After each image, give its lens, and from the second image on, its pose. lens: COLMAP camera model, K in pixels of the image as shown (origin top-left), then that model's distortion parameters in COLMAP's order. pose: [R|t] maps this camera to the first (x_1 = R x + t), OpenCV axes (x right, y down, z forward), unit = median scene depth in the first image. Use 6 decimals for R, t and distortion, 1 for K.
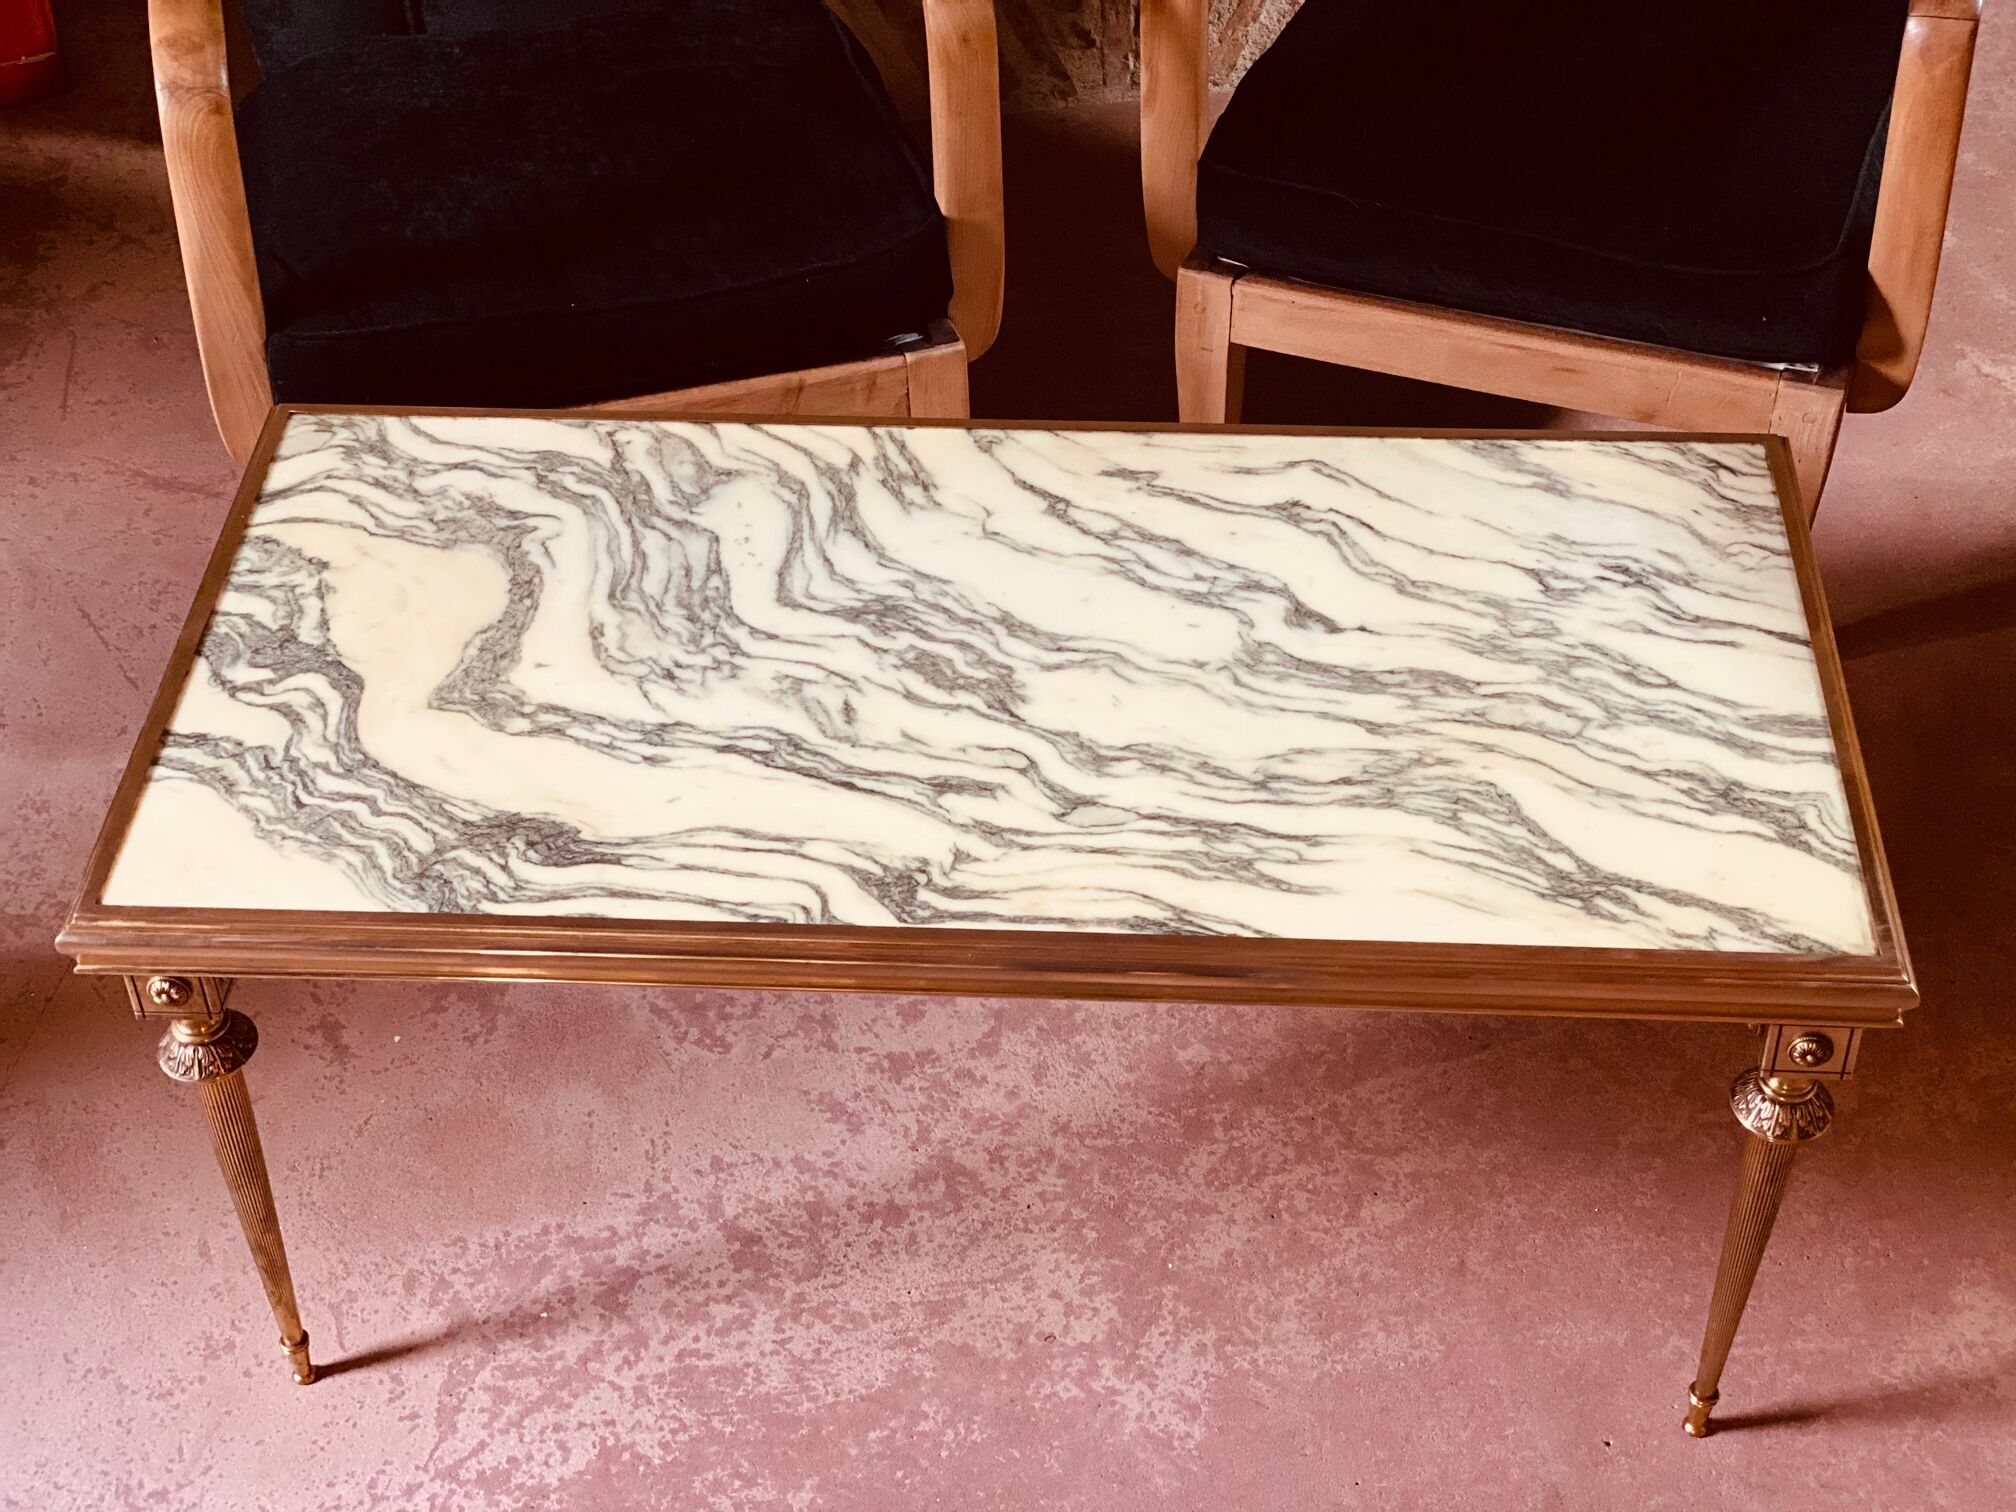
lens RADIAL K [[3083.3, 0, 992.9], [0, 3083.3, 723.2], [0, 0, 1]] dist [0.102367, 0.000000]
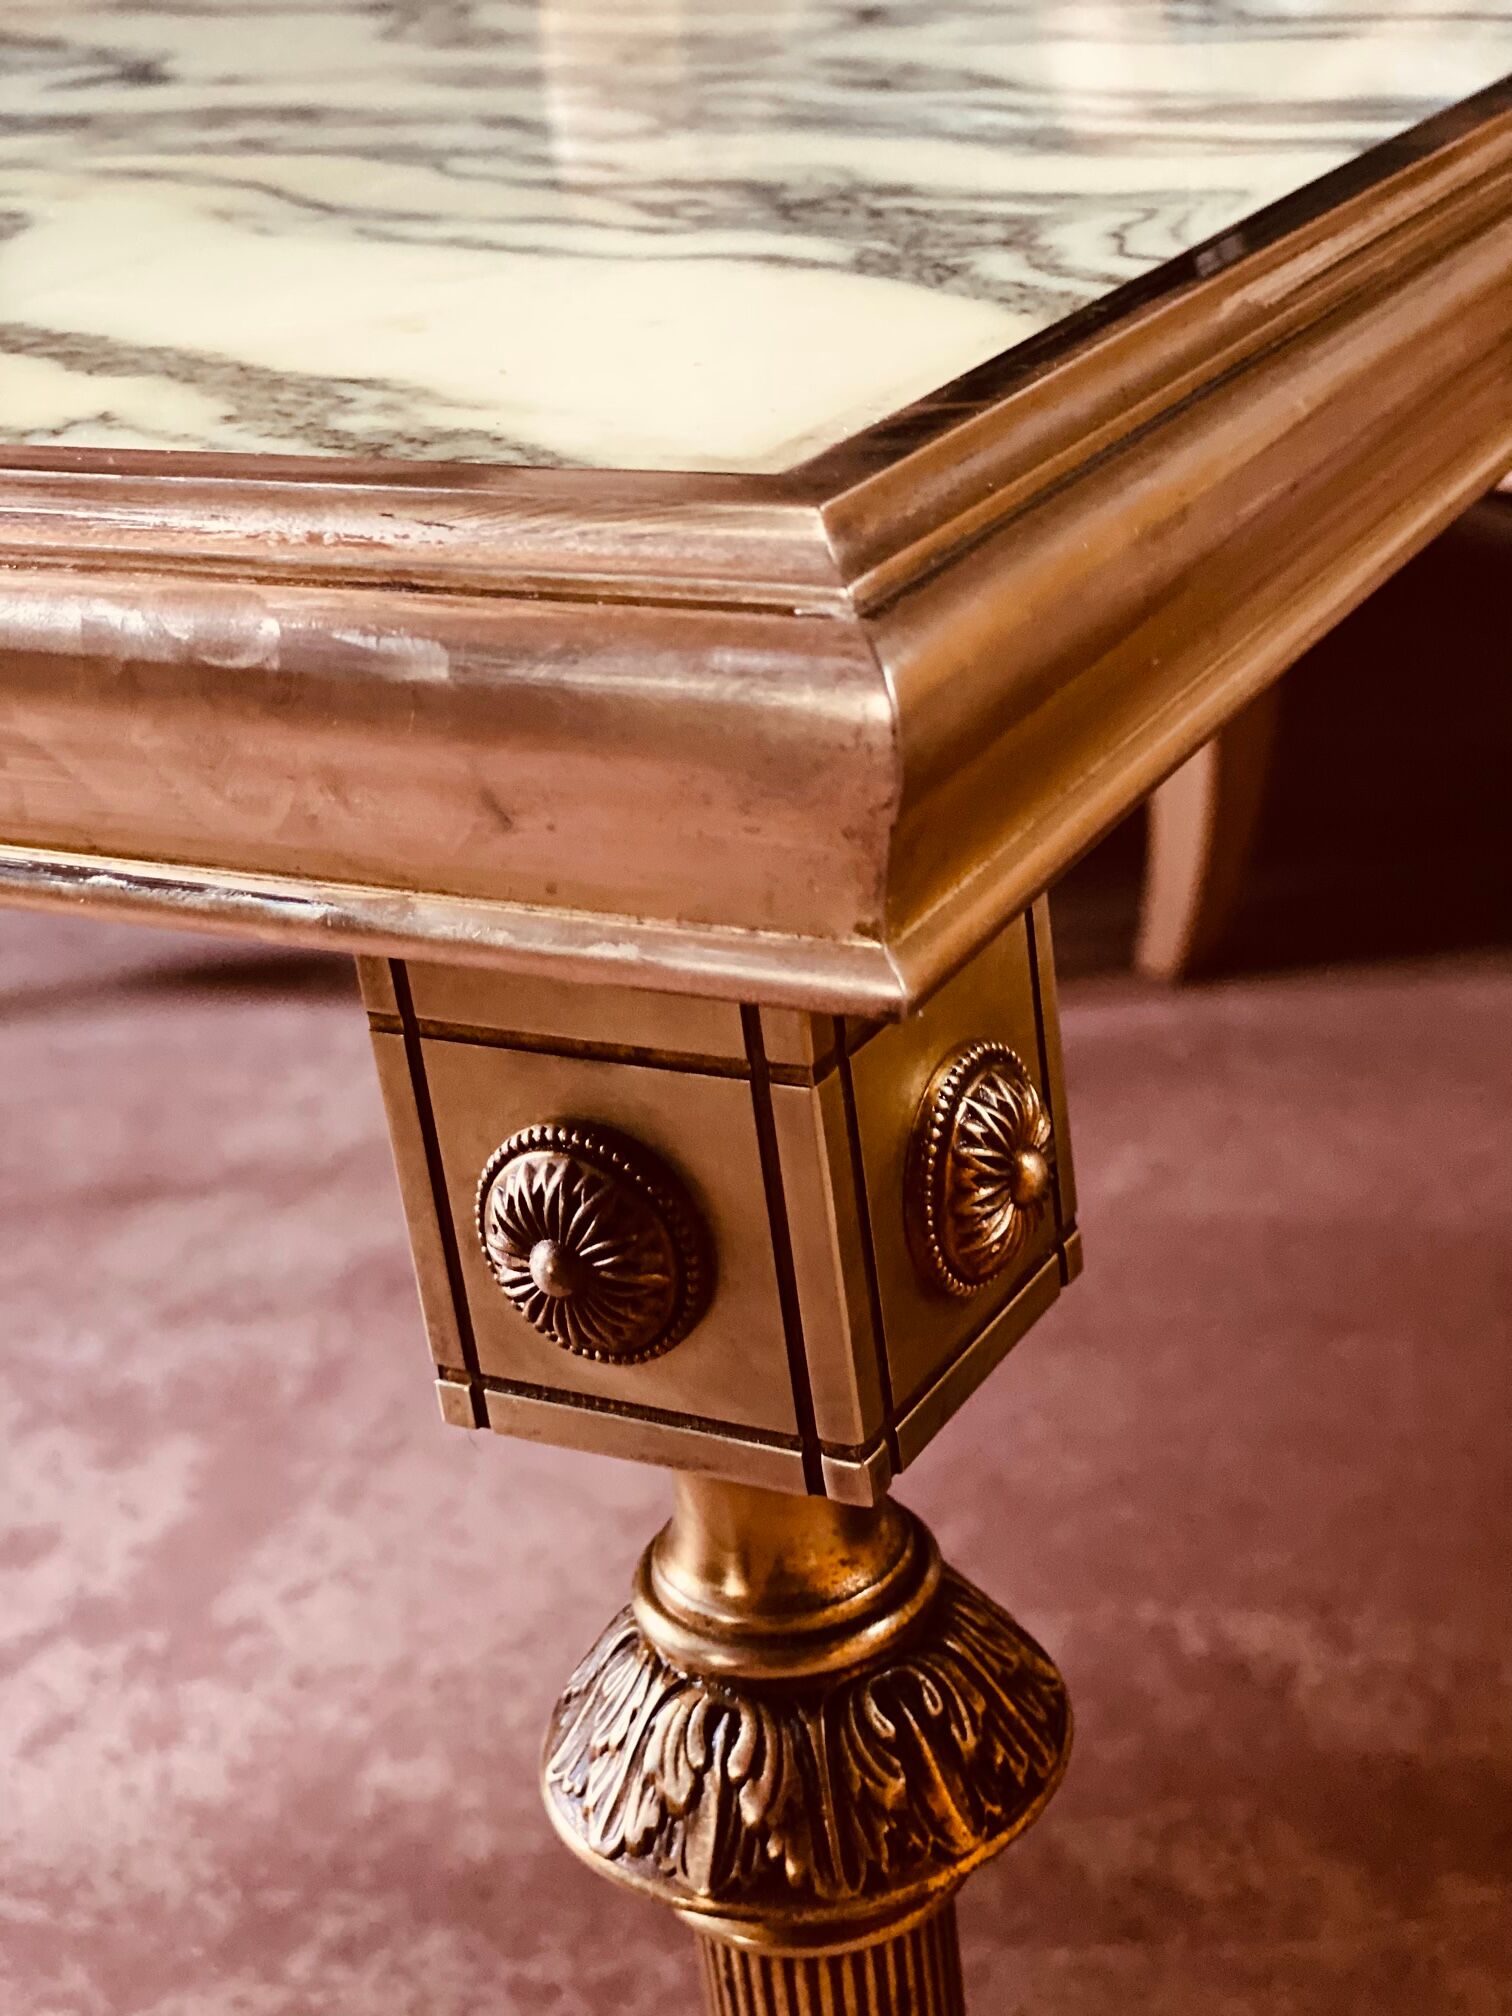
lens RADIAL K [[3083.3, 0, 748.9], [0, 3083.3, 997.8], [0, 0, 1]] dist [0.102367, 0.000000]
pose [[0.891376, 0.103567, -0.441274, 0.306130], [-0.230439, 0.941888, -0.244428, 0.117718], [0.390316, 0.319564, 0.863442, 0.761168]]
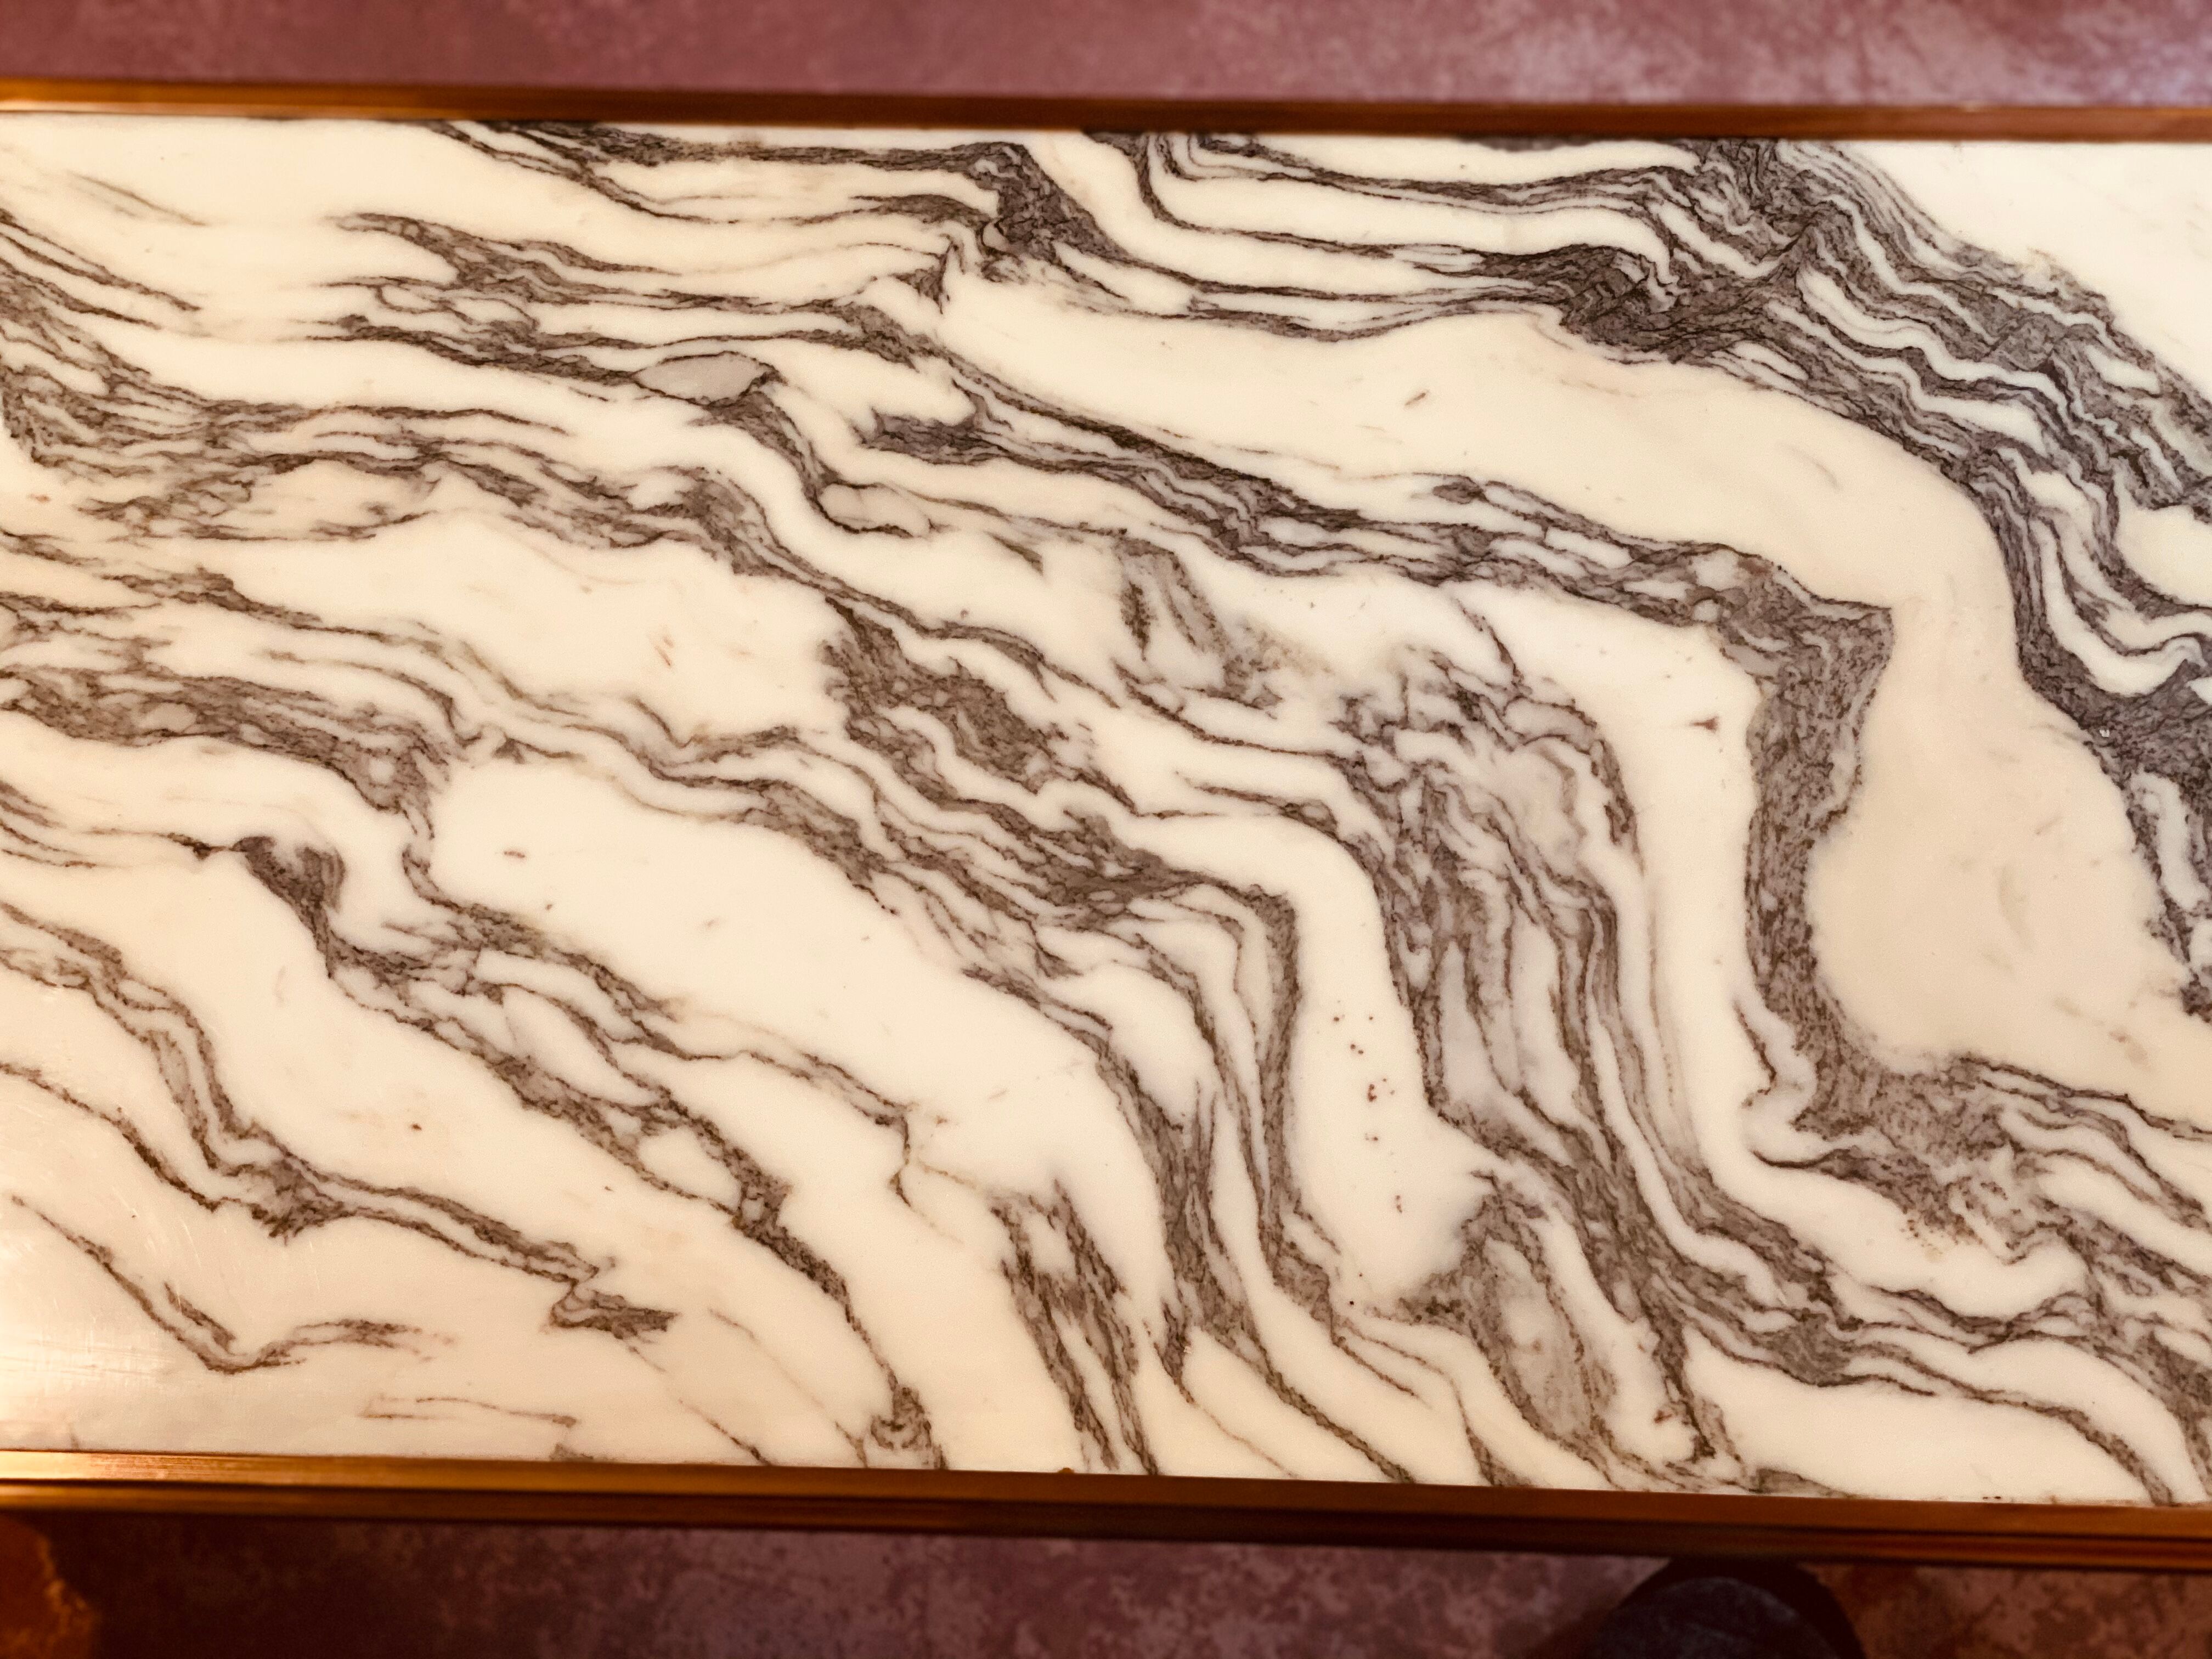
lens RADIAL K [[3383.0, 0, 1101.3], [0, 3383.0, 732.4], [0, 0, 1]] dist [0.102367, 0.000000]
pose [[-0.998894, 0.038301, 0.027263, -0.053605], [0.008318, -0.426768, 0.904323, -0.547647], [0.046271, 0.903550, 0.425977, 0.717560]]
